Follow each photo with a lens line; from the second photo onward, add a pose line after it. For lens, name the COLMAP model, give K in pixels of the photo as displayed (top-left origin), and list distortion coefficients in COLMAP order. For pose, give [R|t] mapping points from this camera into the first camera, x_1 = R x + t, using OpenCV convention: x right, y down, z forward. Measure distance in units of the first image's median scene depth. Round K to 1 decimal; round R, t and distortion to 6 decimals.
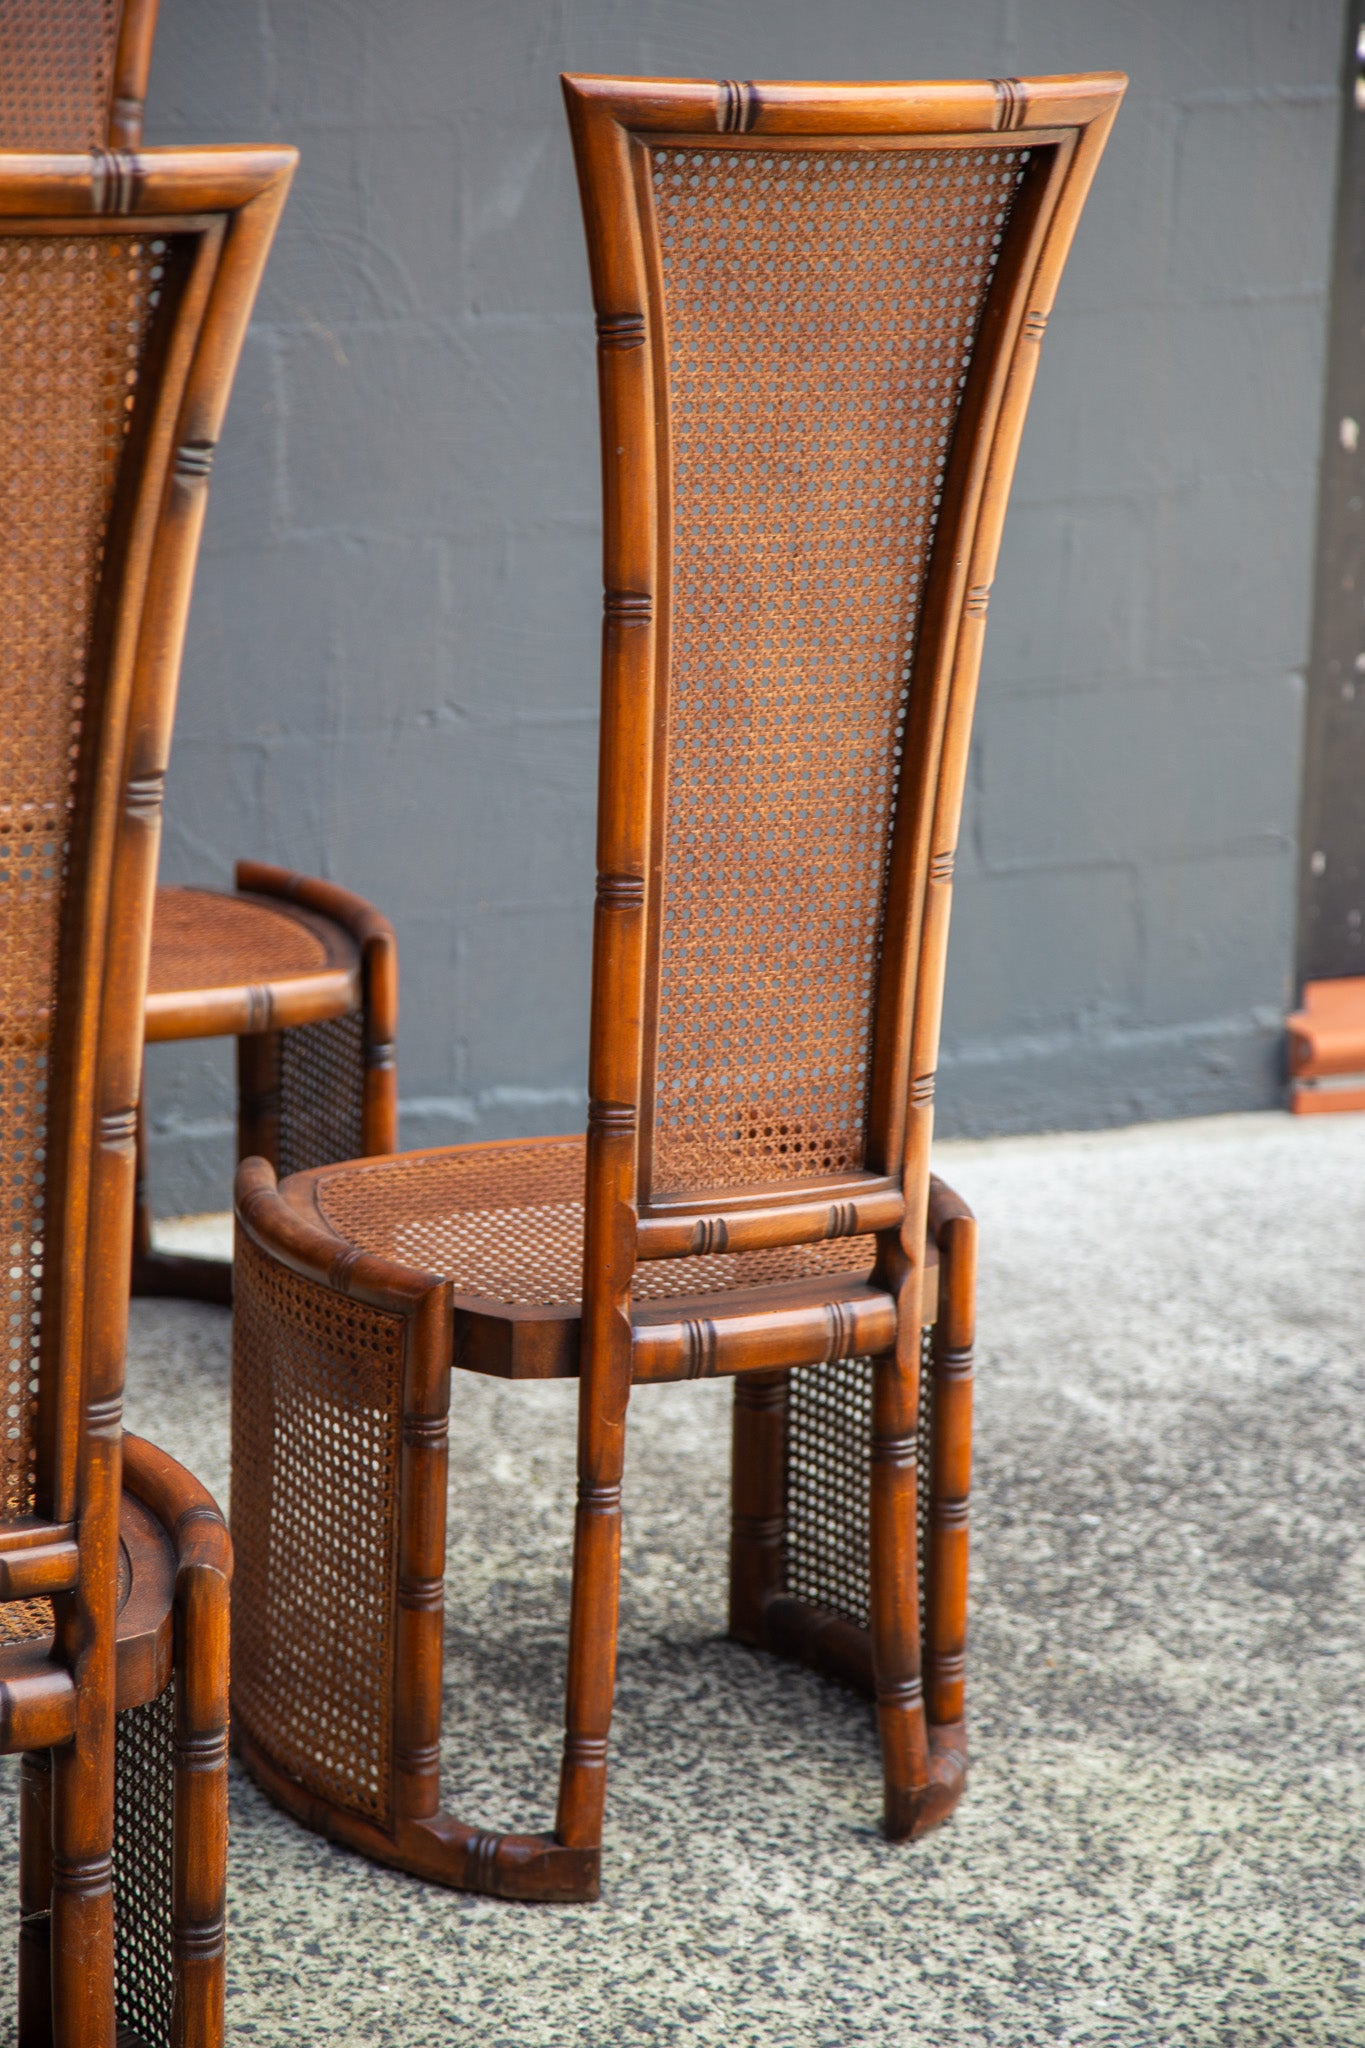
lens RADIAL K [[5352.7, 0, 713.2], [0, 5352.7, 1064.3], [0, 0, 1]] dist [0.532583, 0.000000]
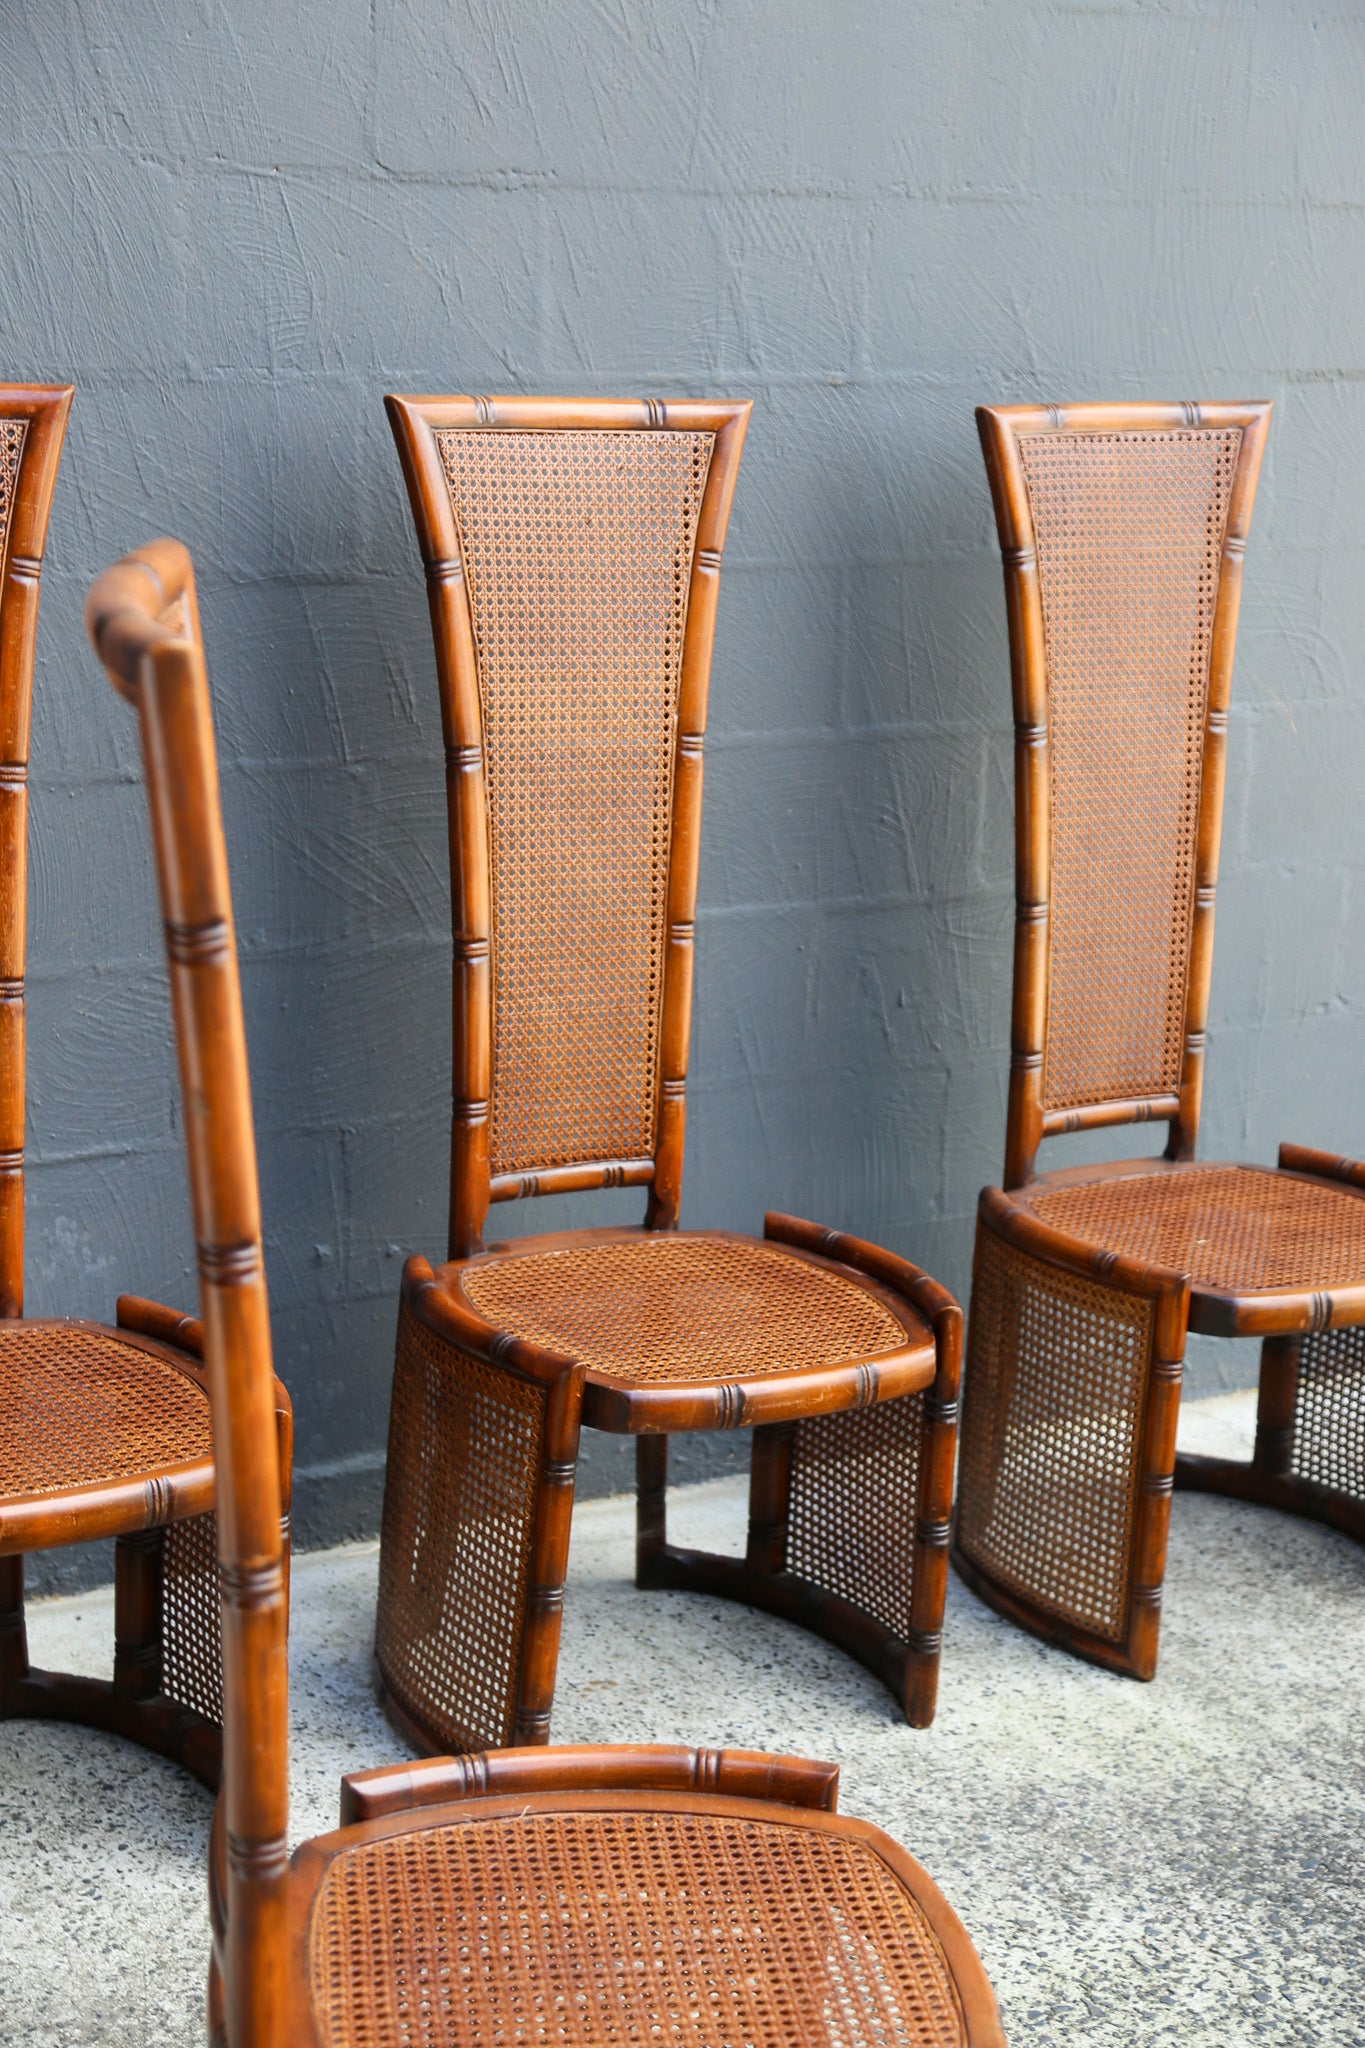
lens RADIAL K [[3506.6, 0, 678.5], [0, 3506.6, 1036.9], [0, 0, 1]] dist [0.237557, 0.000000]
pose [[0.995236, 0.000379, 0.097492, -0.323884], [-0.000736, 0.999993, 0.003632, -0.069300], [-0.097490, -0.003686, 0.995230, 0.225085]]
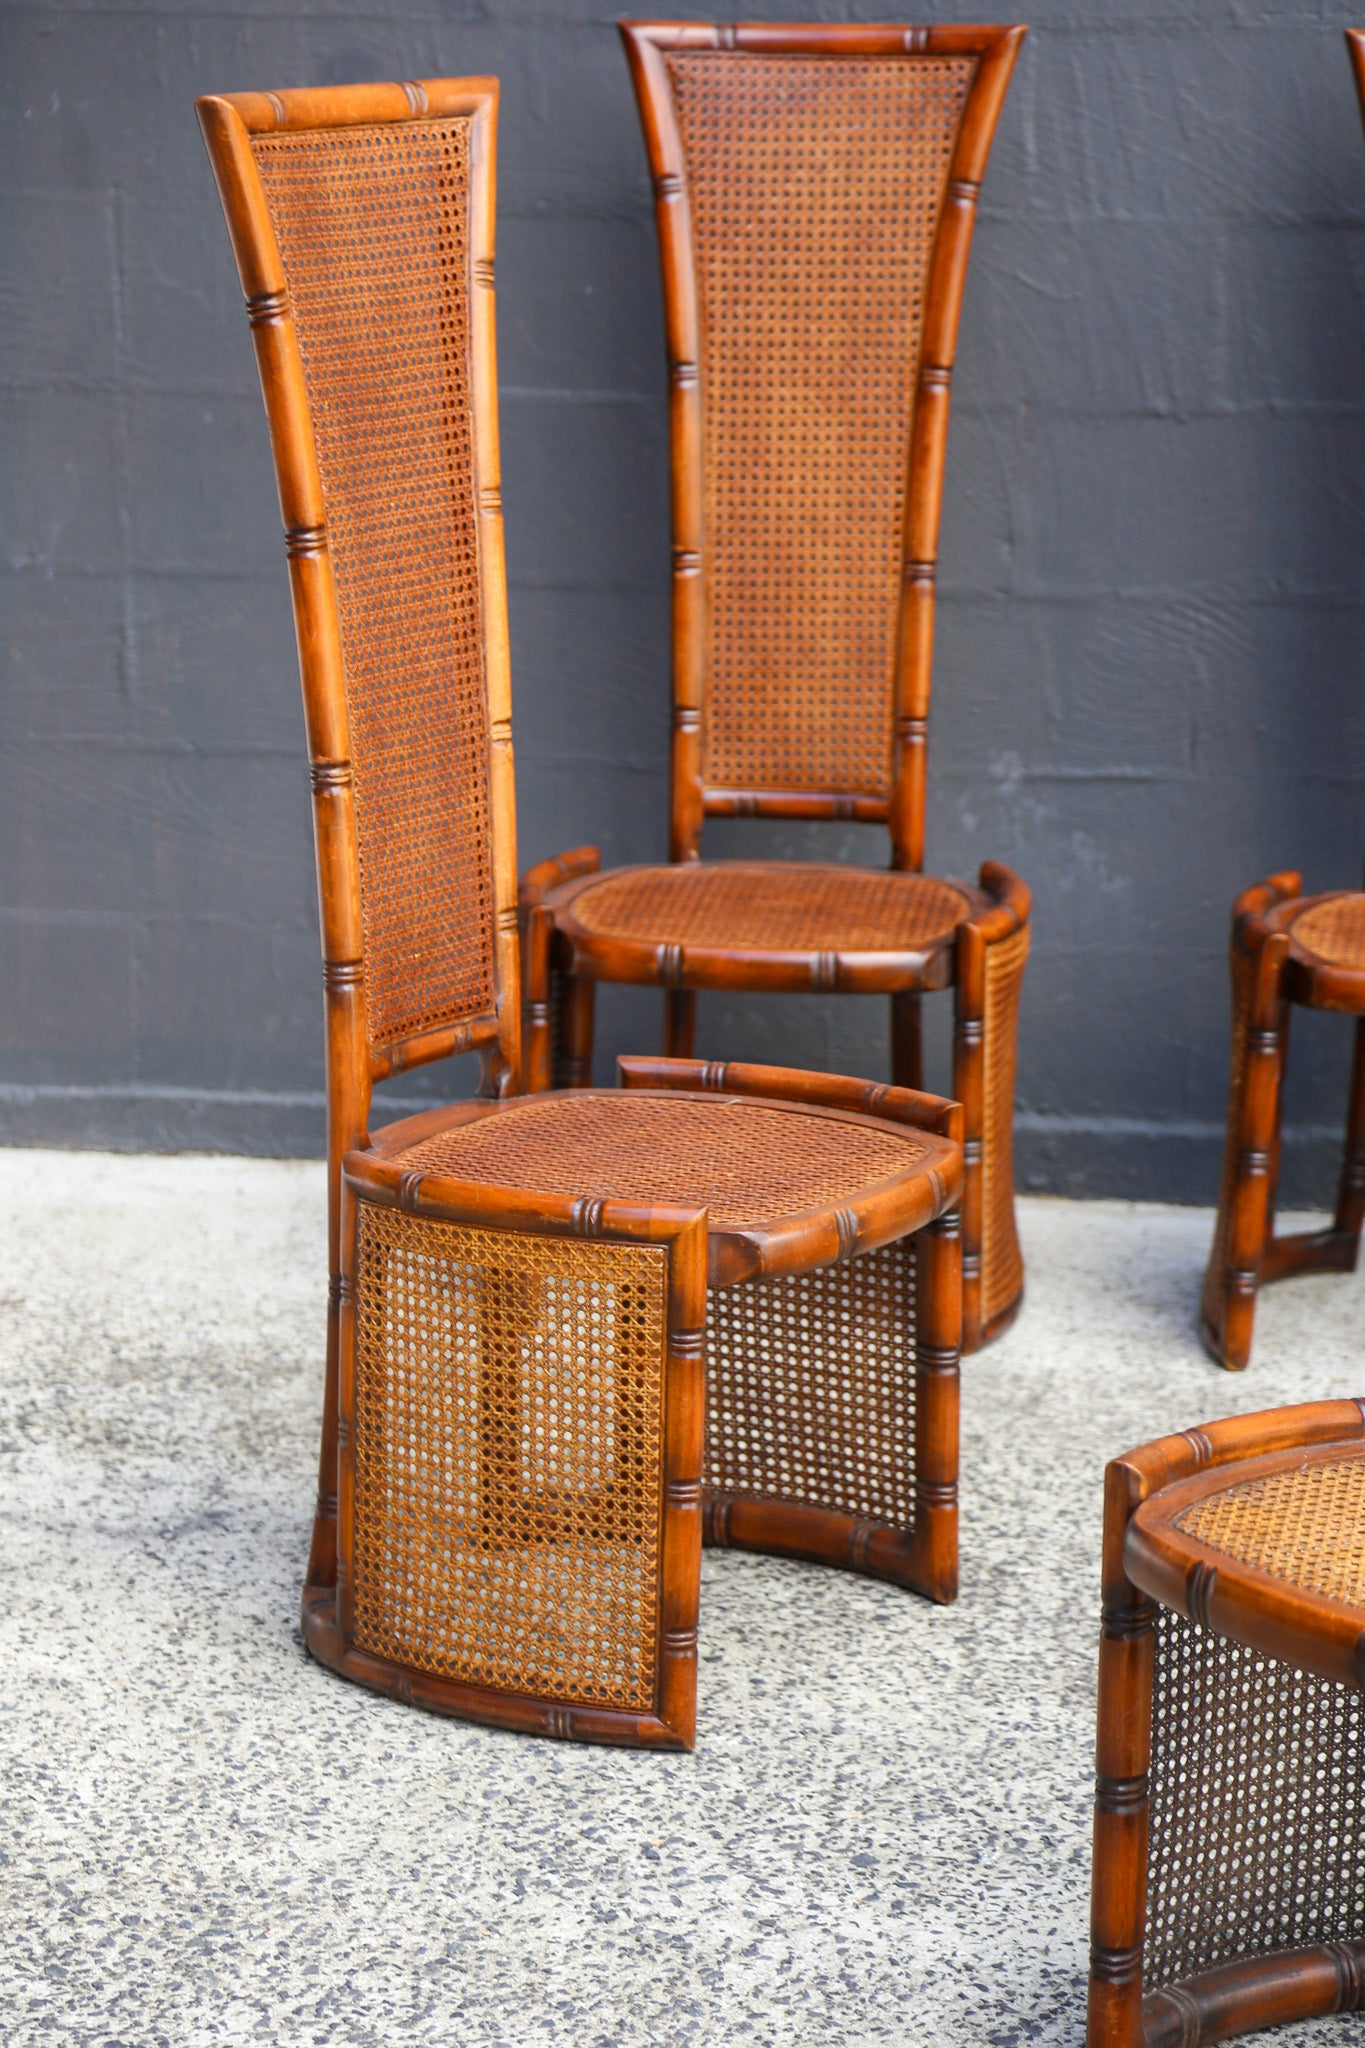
lens RADIAL K [[5654.6, 0, 668.2], [0, 5654.6, 1066.3], [0, 0, 1]] dist [0.567073, 0.000000]
pose [[0.829388, 0.107063, -0.548319, 0.265414], [-0.129201, 0.991617, -0.001809, 0.041333], [0.543528, 0.072344, 0.836268, -0.141818]]
